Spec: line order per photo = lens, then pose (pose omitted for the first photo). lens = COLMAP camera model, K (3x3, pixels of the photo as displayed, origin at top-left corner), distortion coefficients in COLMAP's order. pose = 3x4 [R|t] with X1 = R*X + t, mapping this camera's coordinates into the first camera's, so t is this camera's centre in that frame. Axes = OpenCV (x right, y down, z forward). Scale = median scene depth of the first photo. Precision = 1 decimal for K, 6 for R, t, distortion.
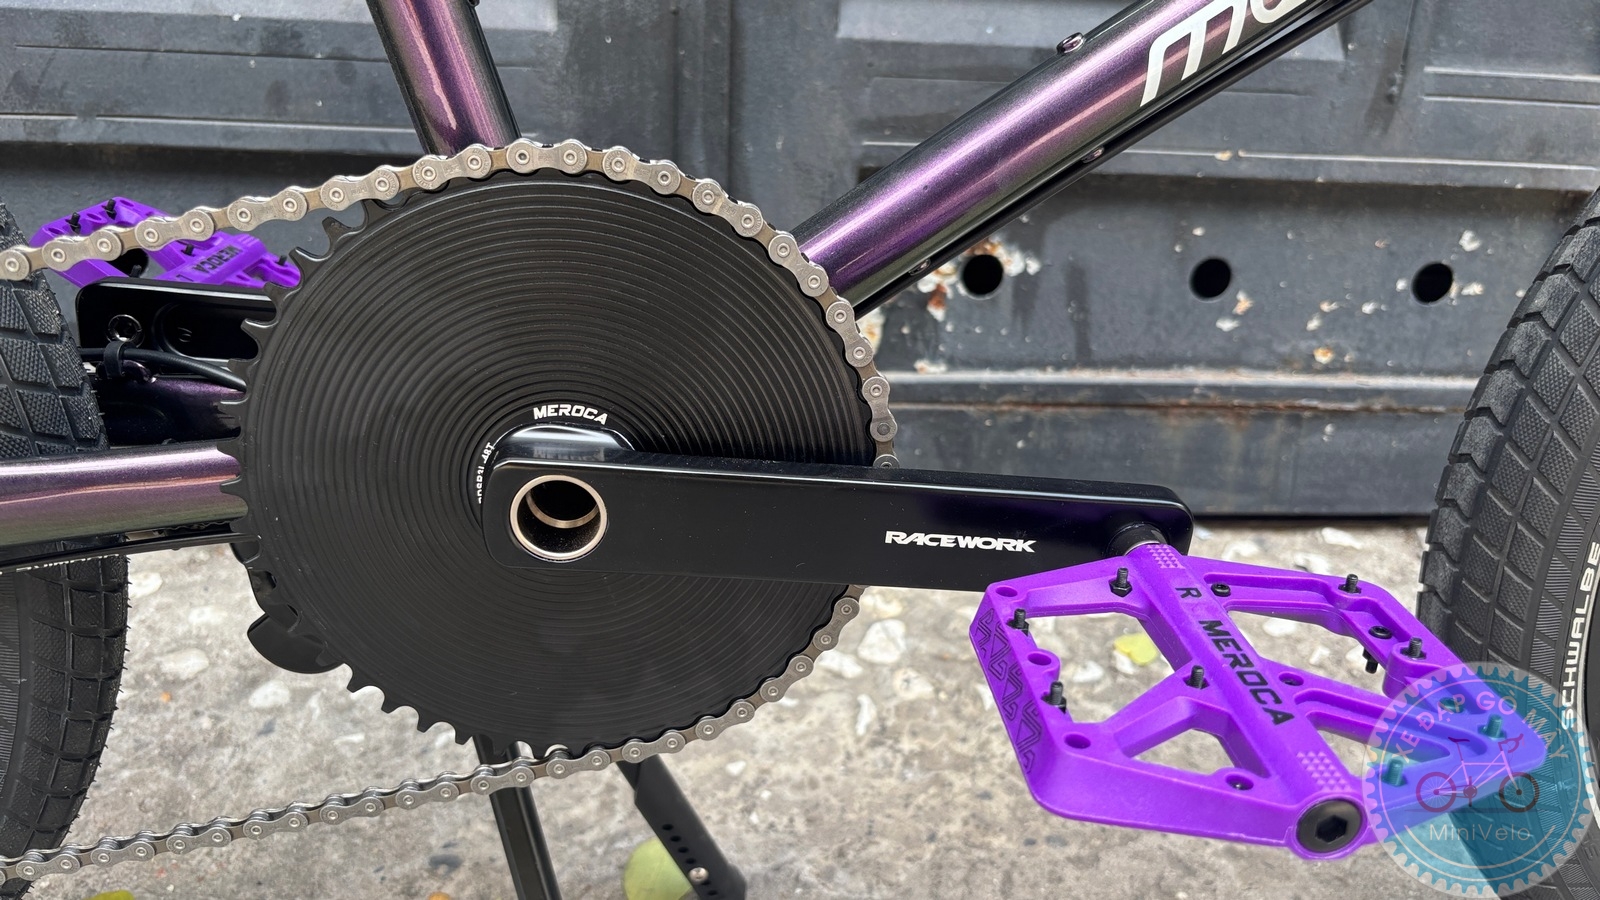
lens RADIAL K [[1214.4, 0, 797.1], [0, 1214.4, 464.4], [0, 0, 1]] dist [0.044201, -0.104100]
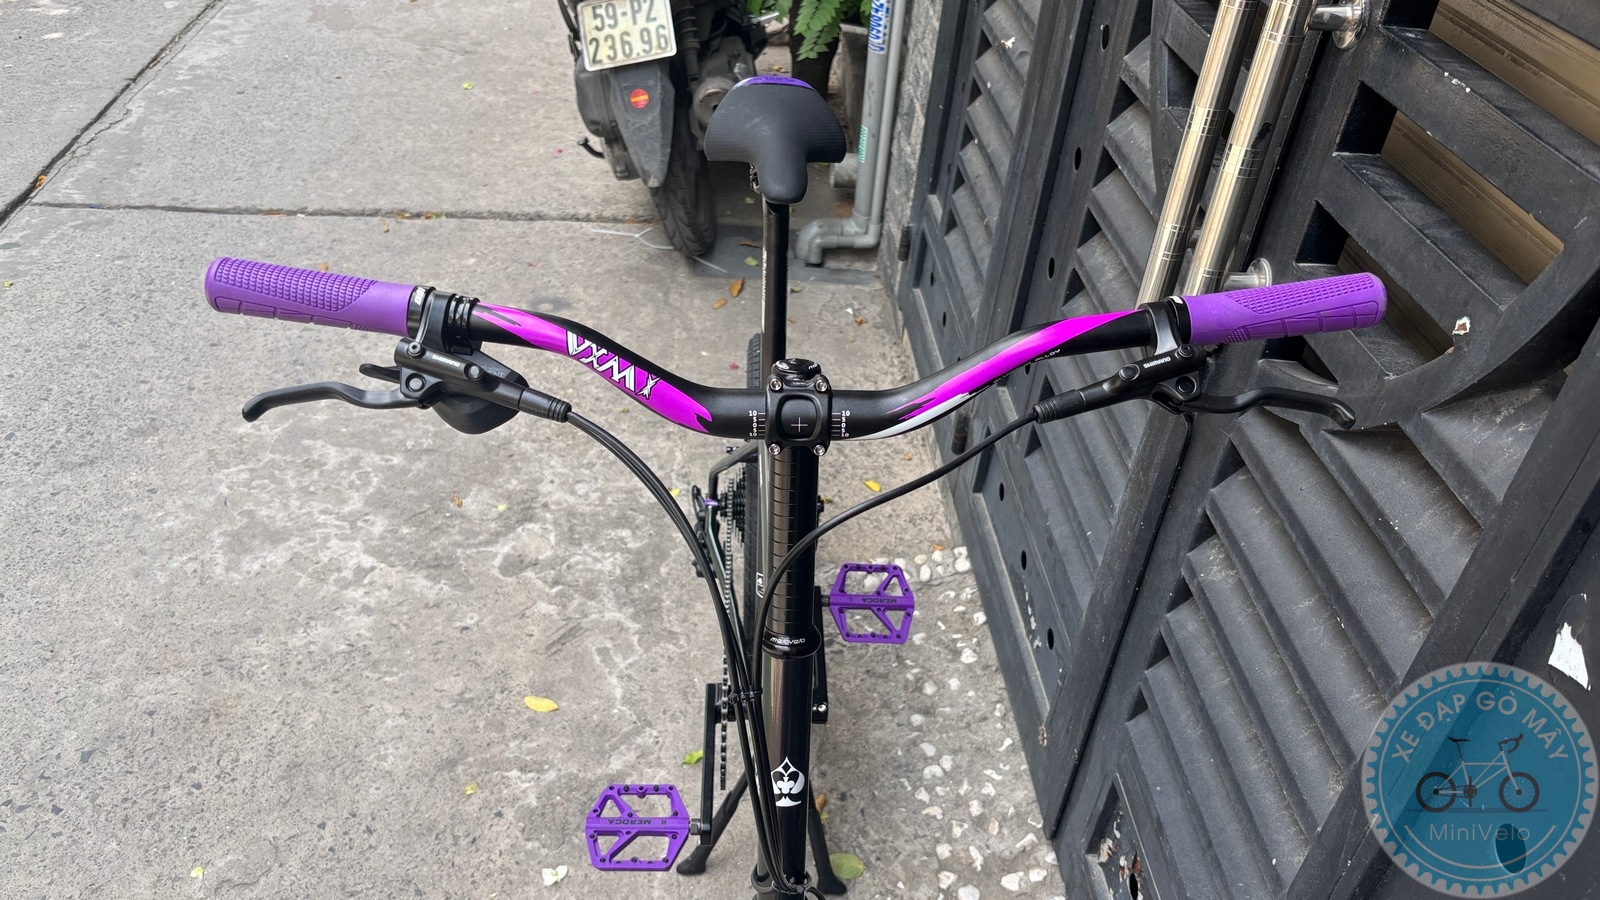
lens RADIAL K [[1230.8, 0, 788.6], [0, 1230.8, 461.5], [0, 0, 1]] dist [0.050668, -0.095986]
pose [[-0.032376, 0.559941, -0.827900, 1.375249], [-0.424128, 0.742358, 0.518672, -1.400049], [0.905023, 0.367928, 0.213451, 0.006092]]
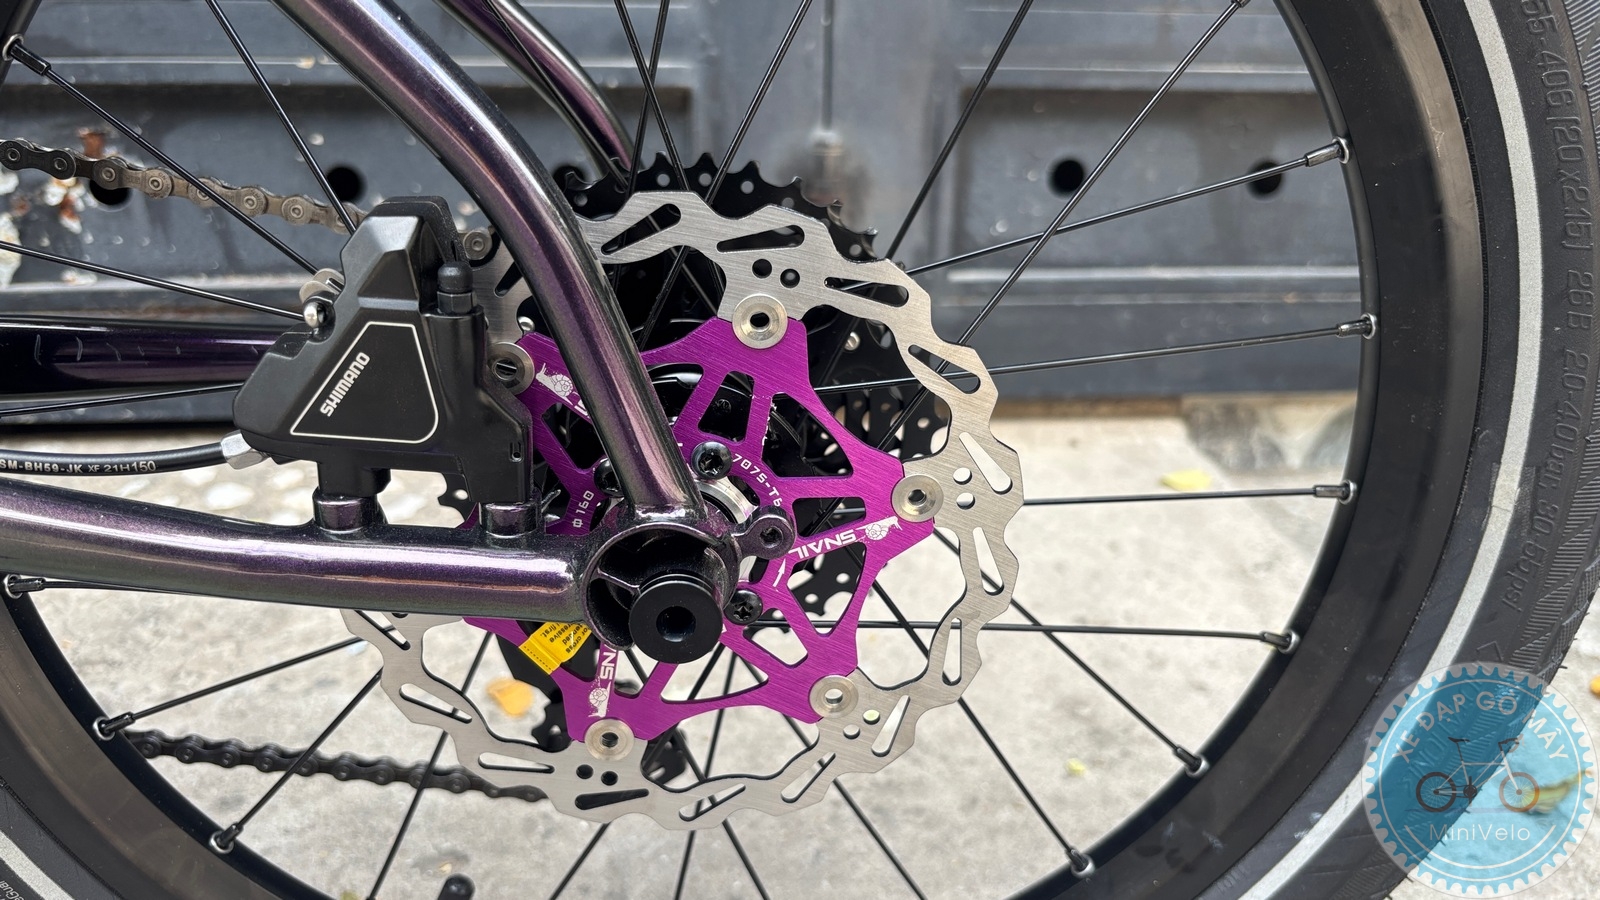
lens RADIAL K [[1216.6, 0, 786.4], [0, 1216.6, 465.0], [0, 0, 1]] dist [0.032894, -0.055806]
pose [[0.999234, -0.038009, 0.009302, 0.798531], [0.038313, 0.998648, -0.035141, 0.160210], [-0.007953, 0.035470, 0.999339, -0.057158]]
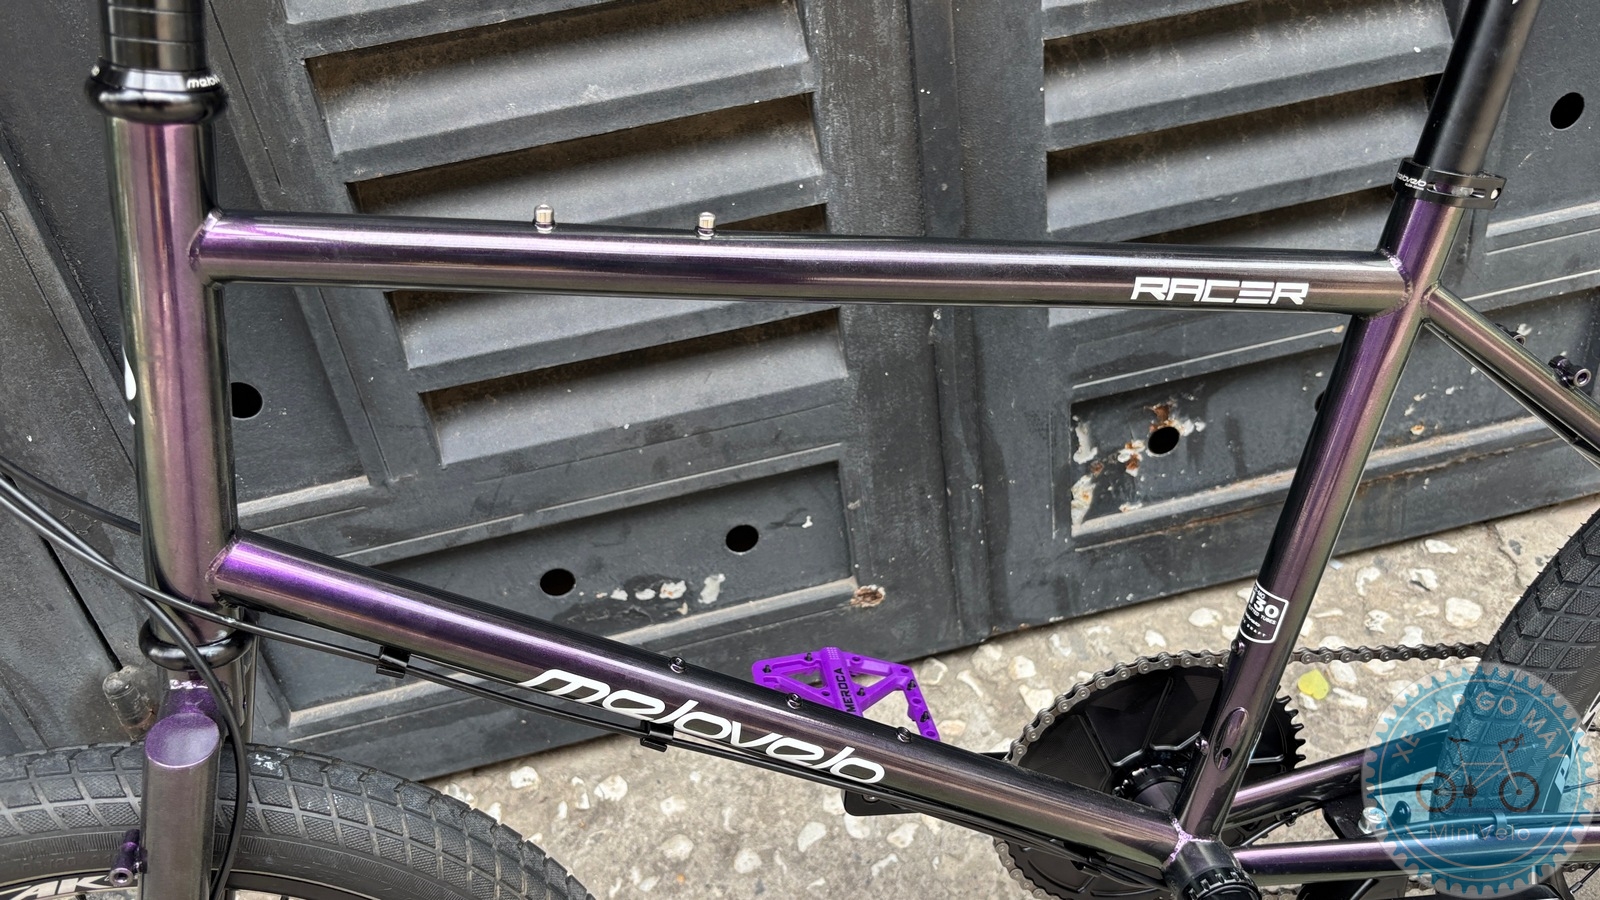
lens RADIAL K [[1230.8, 0, 788.6], [0, 1230.8, 461.5], [0, 0, 1]] dist [0.050668, -0.095986]
pose [[0.978880, -0.203904, -0.014715, -0.258407], [0.202451, 0.956864, 0.208387, -0.553375], [-0.028410, -0.206965, 0.977936, -0.343625]]
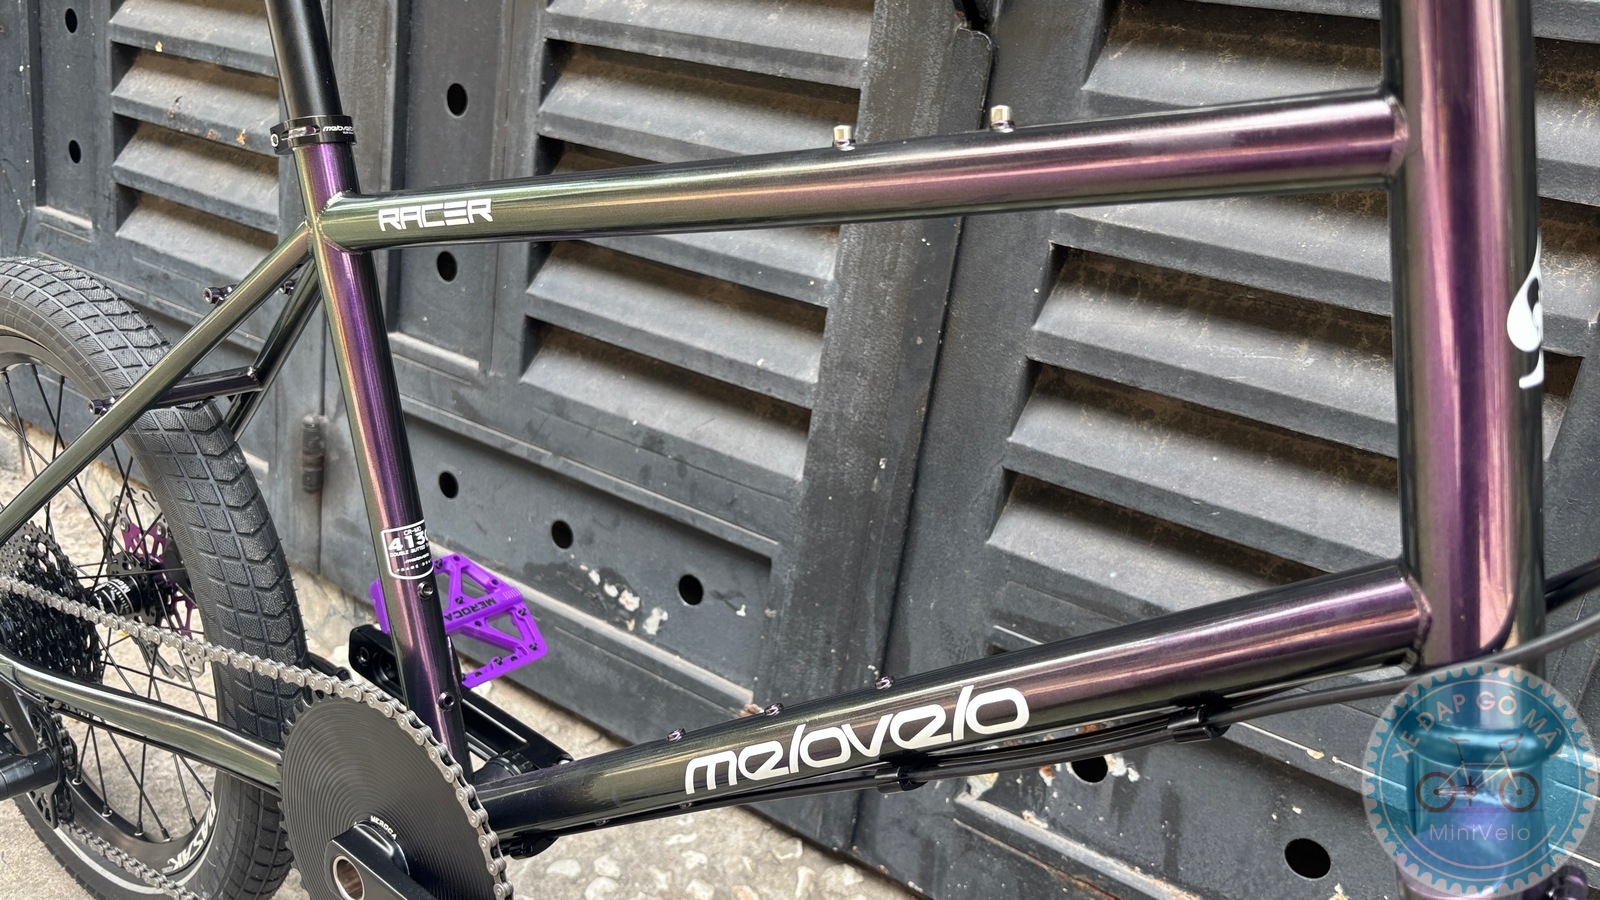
lens RADIAL K [[1204.8, 0, 794.1], [0, 1204.8, 457.9], [0, 0, 1]] dist [0.138934, -0.411207]
pose [[0.767869, 0.261380, -0.584858, 0.586230], [-0.325241, 0.945621, -0.004405, -0.366717], [0.551902, 0.193602, 0.811124, -0.127360]]
